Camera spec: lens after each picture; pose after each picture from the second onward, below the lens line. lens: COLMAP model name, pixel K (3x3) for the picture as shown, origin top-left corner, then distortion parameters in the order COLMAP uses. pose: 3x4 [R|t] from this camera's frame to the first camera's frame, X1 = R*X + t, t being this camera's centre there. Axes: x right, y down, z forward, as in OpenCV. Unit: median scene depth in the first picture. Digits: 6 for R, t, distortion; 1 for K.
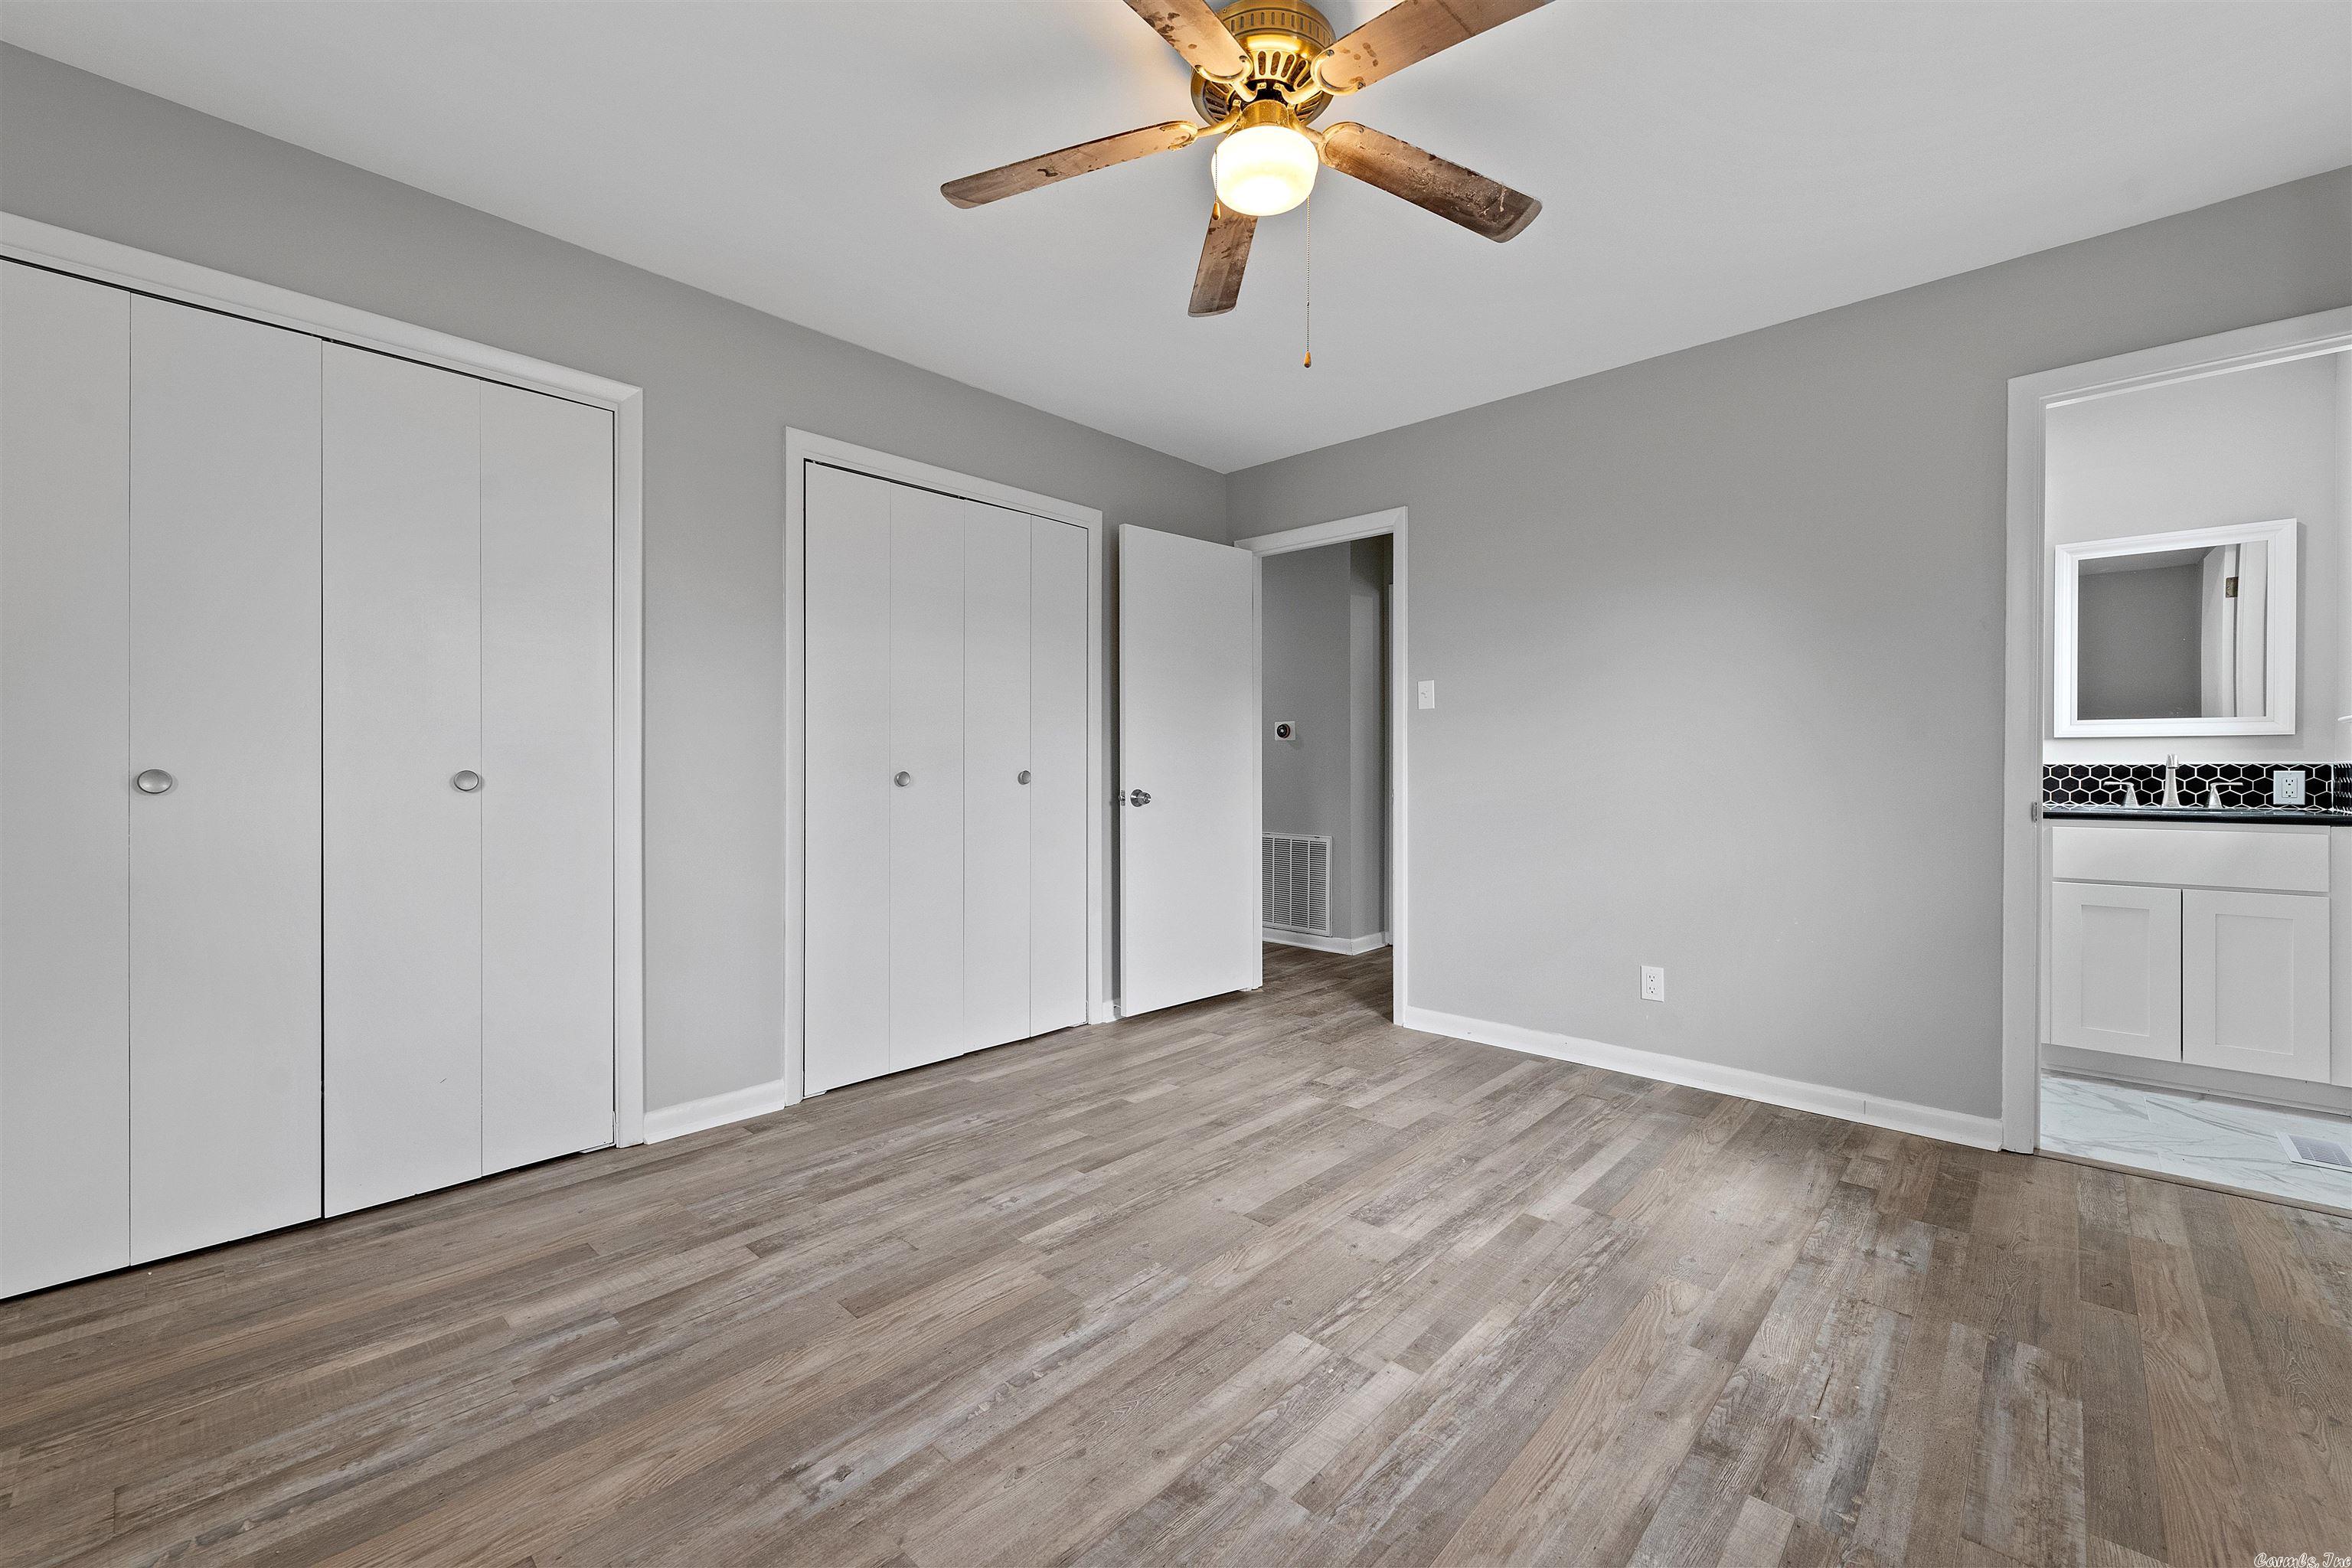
lens RADIAL K [[966.4, 0, 1181.3], [0, 966.4, 766.8], [0, 0, 1]] dist [0.004667, -0.000505]
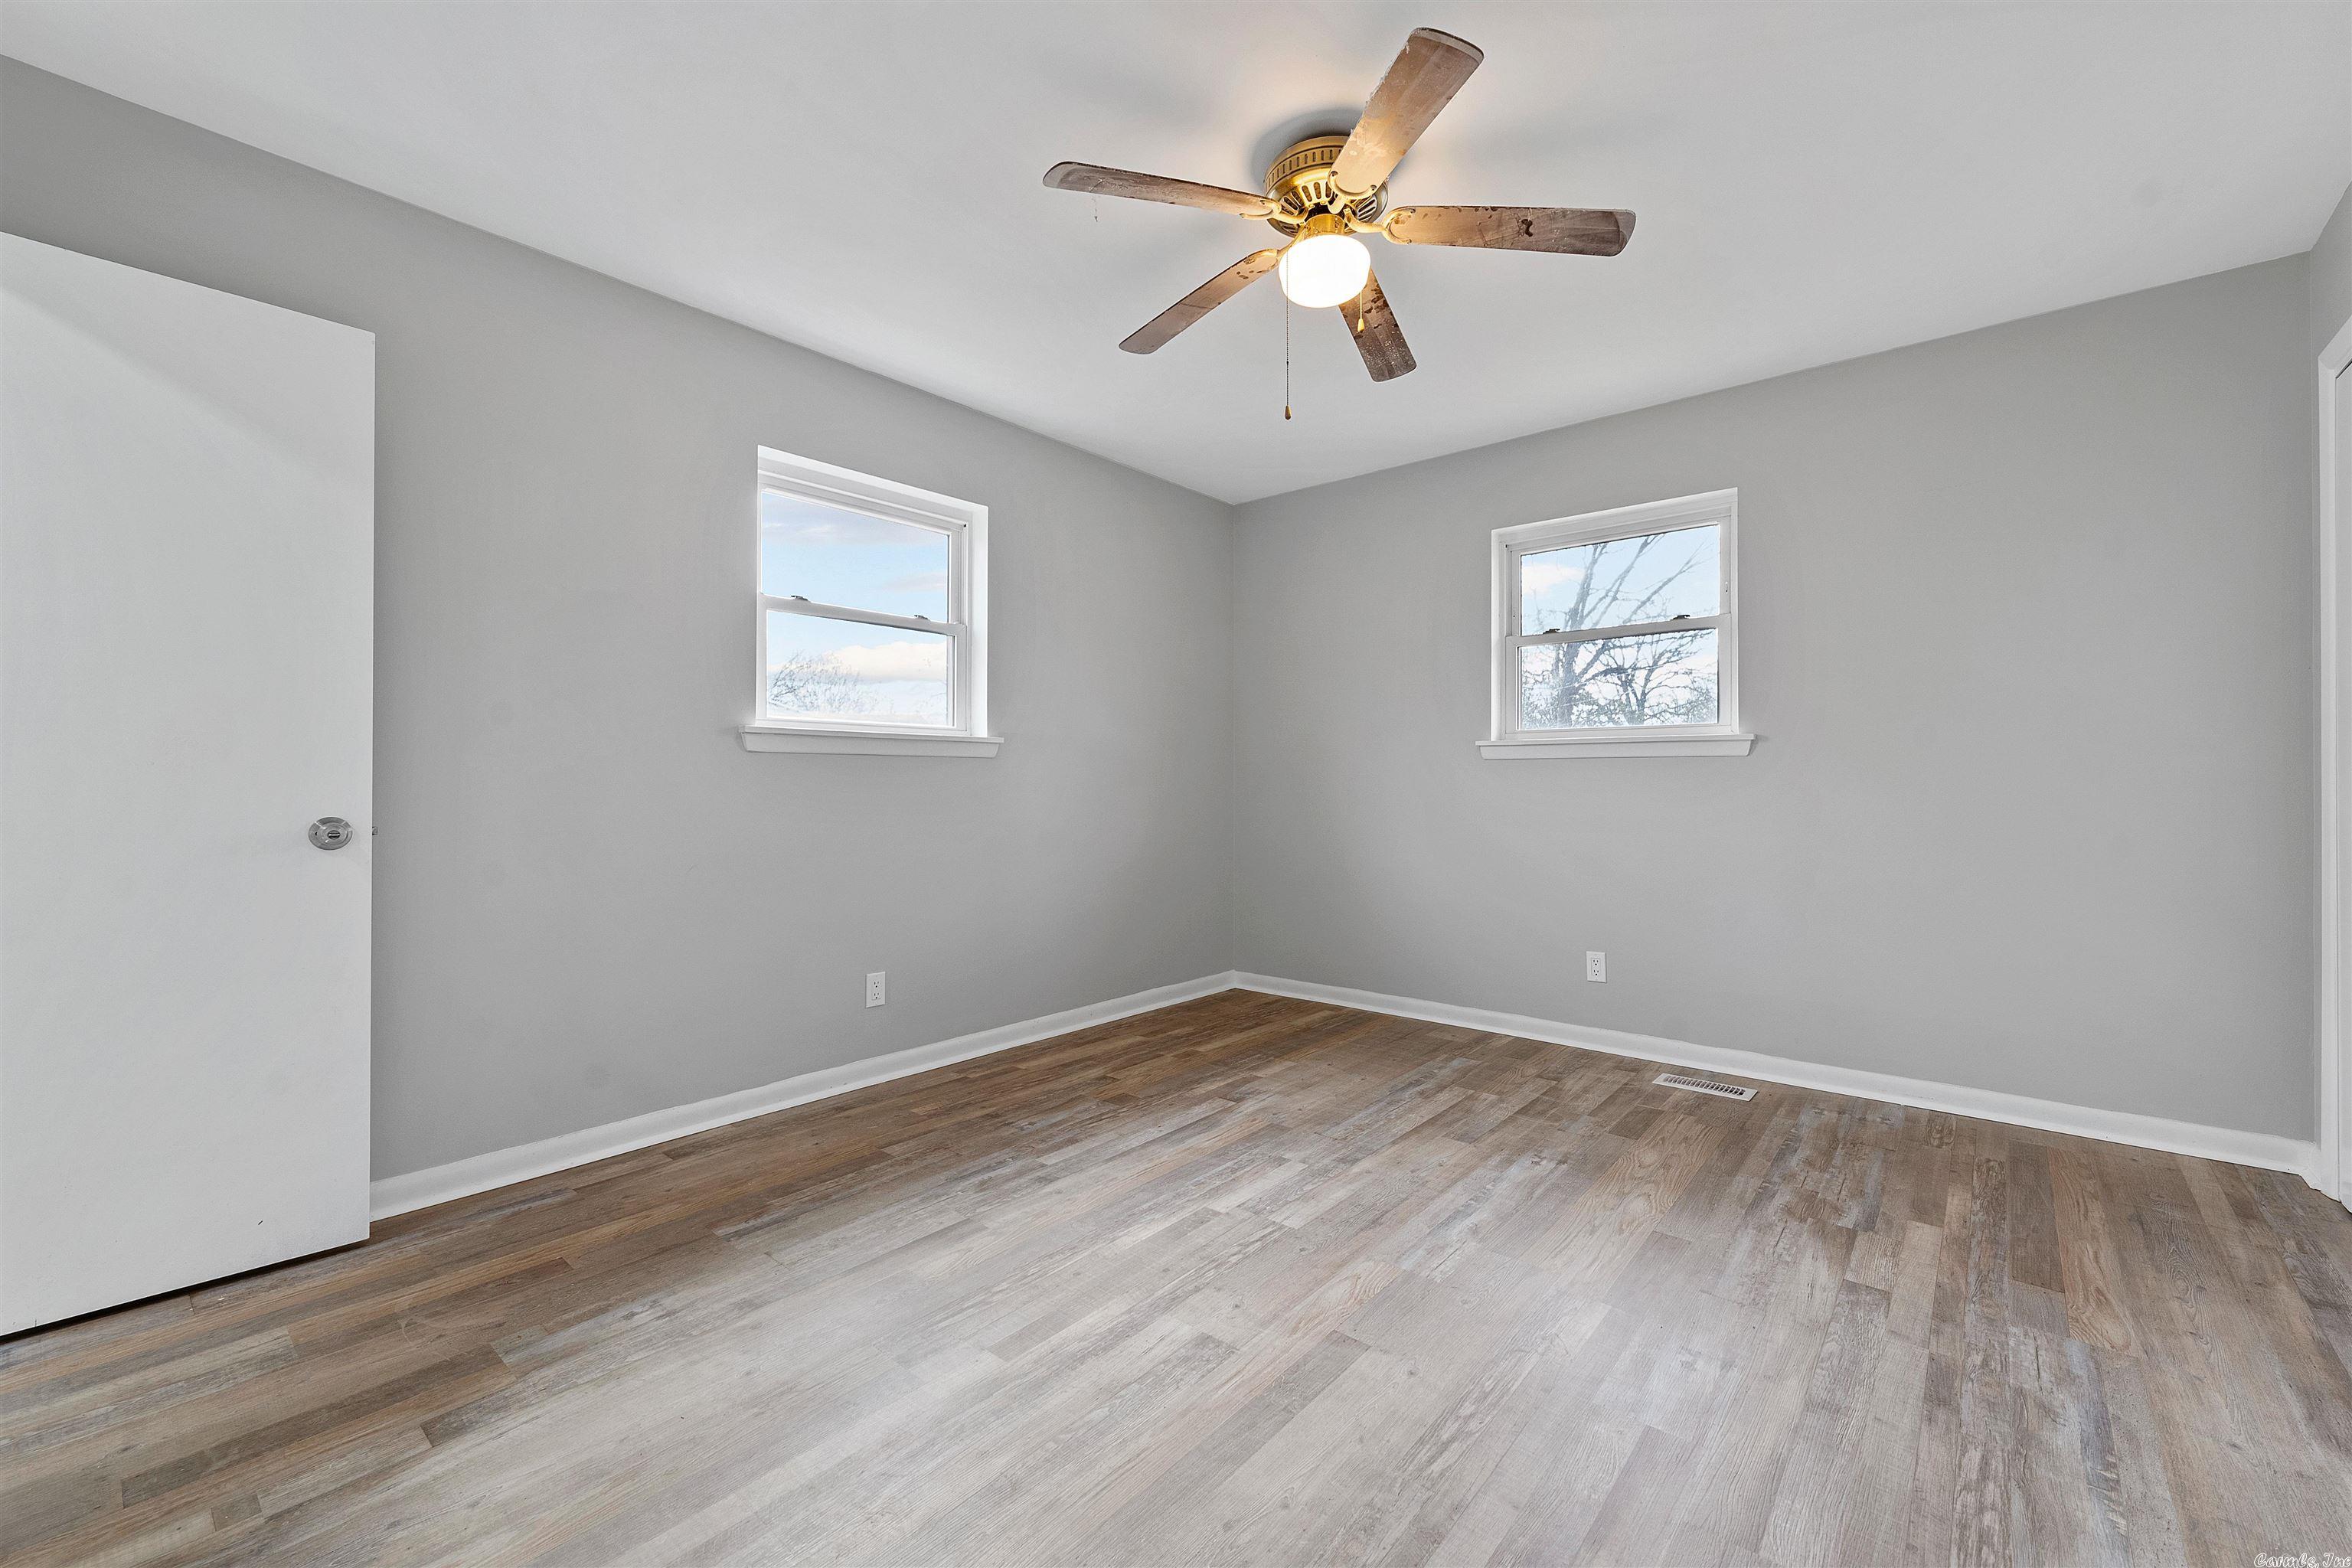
lens RADIAL K [[966.4, 0, 1179.5], [0, 966.4, 781.0], [0, 0, 1]] dist [0.004667, -0.000505]
pose [[-0.999313, -0.002203, -0.037003, 0.311241], [-0.002213, 0.999998, 0.000229, 0.005549], [0.037002, 0.000310, -0.999315, 2.219498]]
